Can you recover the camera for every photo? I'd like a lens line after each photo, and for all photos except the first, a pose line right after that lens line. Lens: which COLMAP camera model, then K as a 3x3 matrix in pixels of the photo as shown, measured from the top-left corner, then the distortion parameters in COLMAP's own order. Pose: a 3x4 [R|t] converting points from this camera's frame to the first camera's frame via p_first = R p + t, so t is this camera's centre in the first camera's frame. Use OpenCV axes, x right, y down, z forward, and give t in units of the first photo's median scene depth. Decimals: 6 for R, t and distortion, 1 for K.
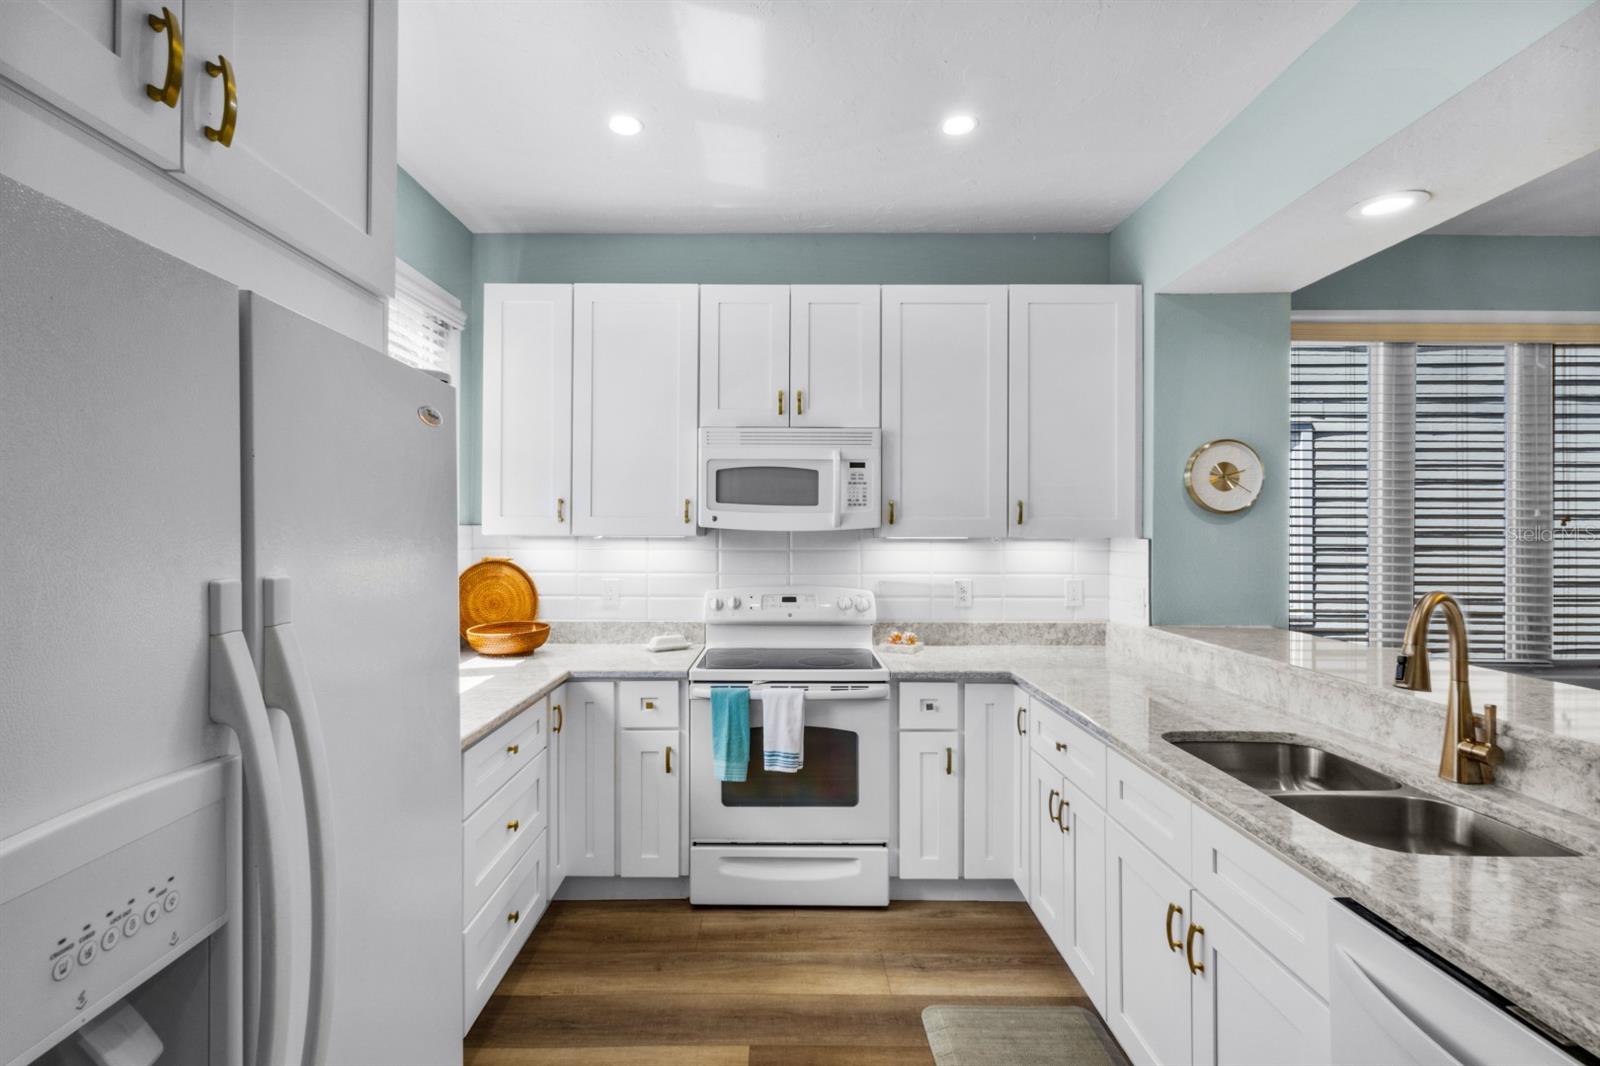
lens RADIAL K [[649.0, 0, 800.0], [0, 649.0, 533.0], [0, 0, 1]] dist [0.000738, 0.000022]
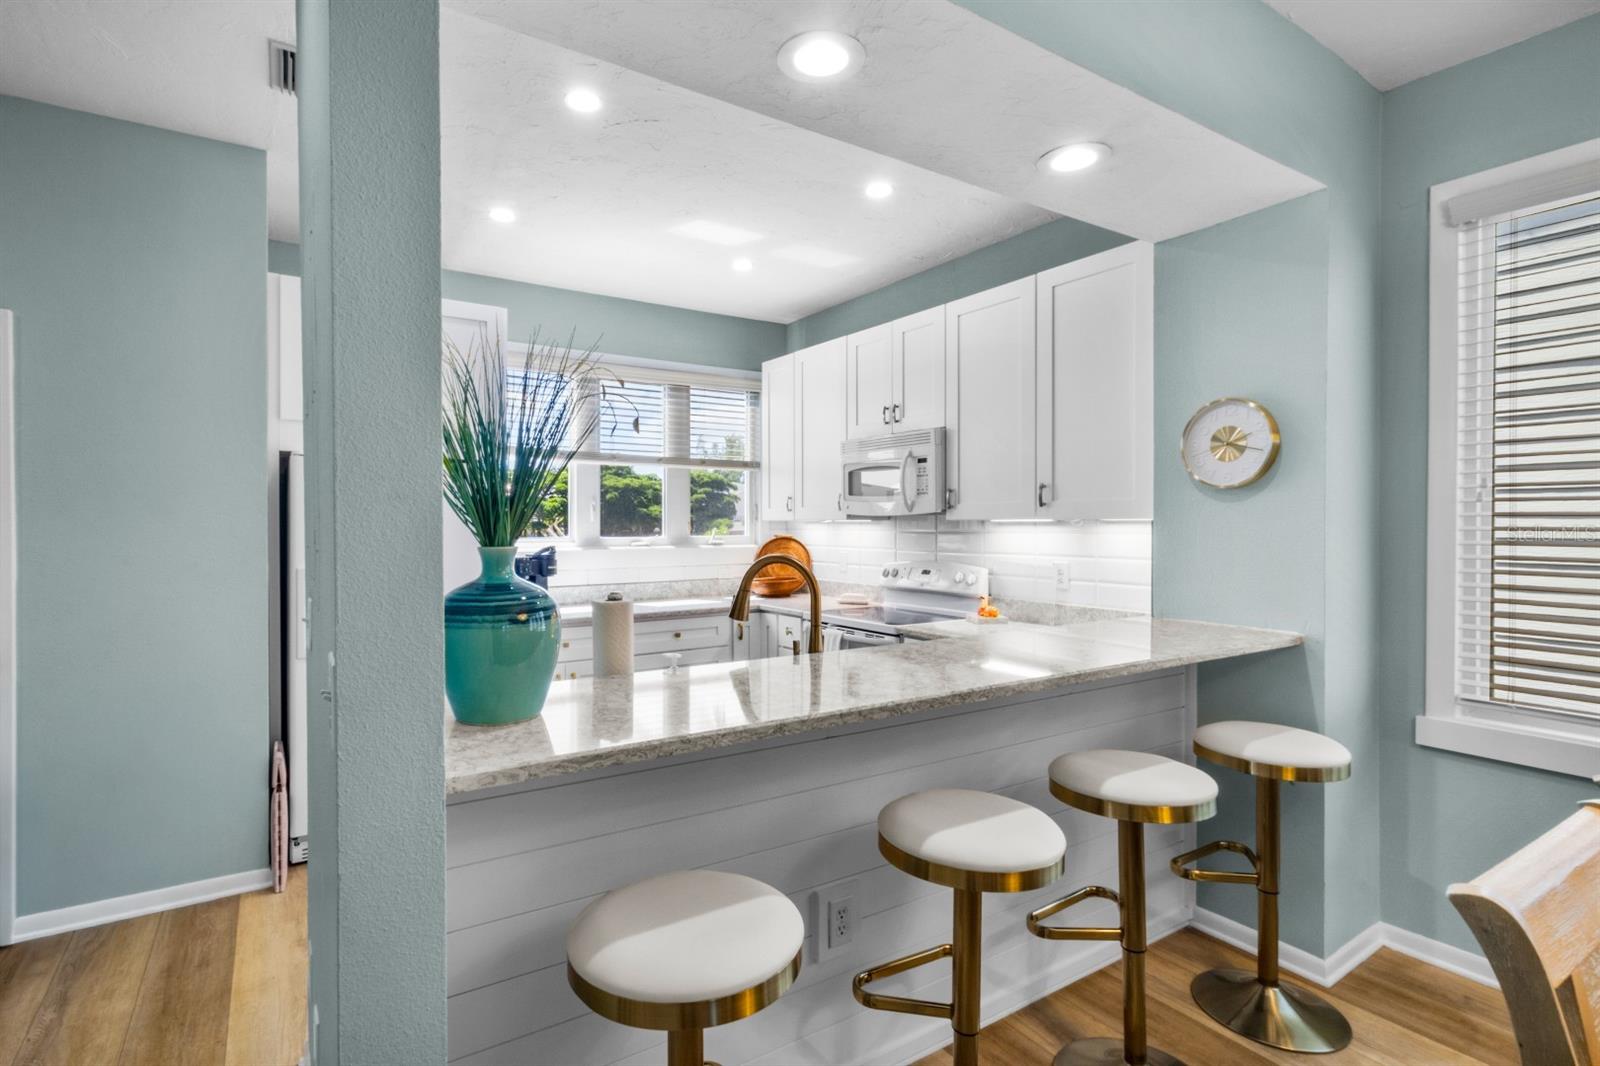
lens RADIAL K [[789.0, 0, 800.0], [0, 789.0, 533.0], [0, 0, 1]] dist [-0.000688, -0.000029]
pose [[0.561699, 0.006008, -0.827320, 1.152738], [0.009830, 0.999855, 0.013935, 0.007433], [0.827283, -0.015960, 0.561559, -0.017628]]
